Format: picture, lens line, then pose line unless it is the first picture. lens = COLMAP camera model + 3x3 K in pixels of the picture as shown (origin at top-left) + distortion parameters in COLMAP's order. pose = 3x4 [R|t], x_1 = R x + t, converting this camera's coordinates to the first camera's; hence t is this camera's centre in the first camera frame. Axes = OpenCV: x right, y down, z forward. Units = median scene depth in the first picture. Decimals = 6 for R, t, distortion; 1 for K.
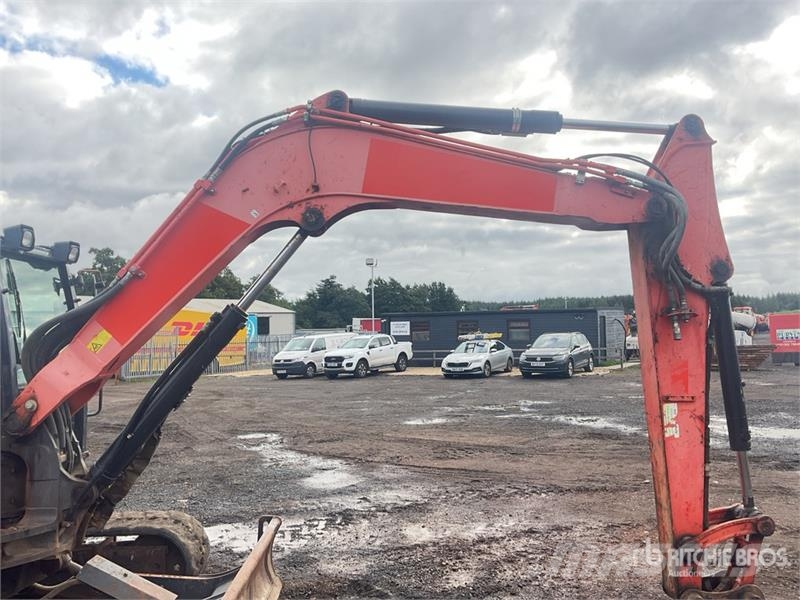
lens RADIAL K [[655.9, 0, 400.0], [0, 655.9, 300.0], [0, 0, 1]] dist [0.077144, -0.151420]
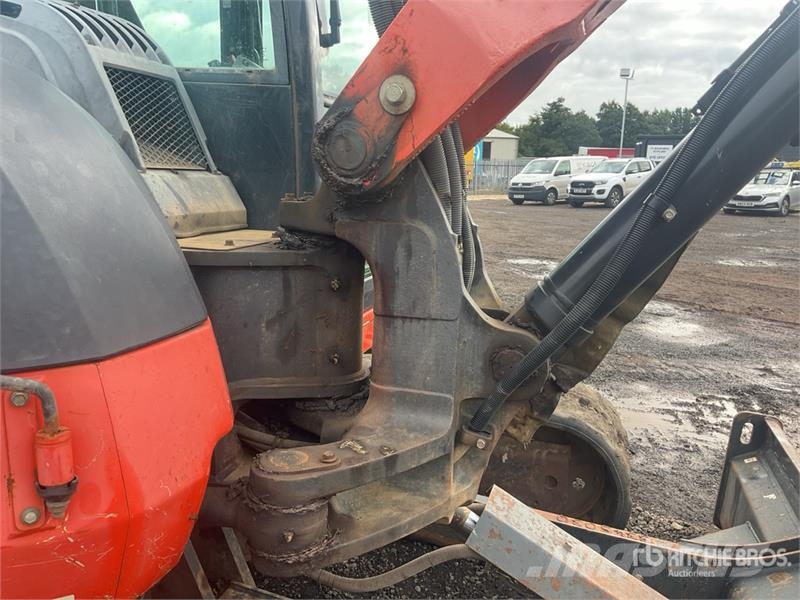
lens RADIAL K [[655.9, 0, 400.0], [0, 655.9, 300.0], [0, 0, 1]] dist [0.077144, -0.151420]
pose [[0.949831, 0.102836, -0.295373, -0.056759], [-0.025572, 0.966773, 0.254353, 0.021999], [0.311715, -0.234039, 0.920901, 0.085392]]
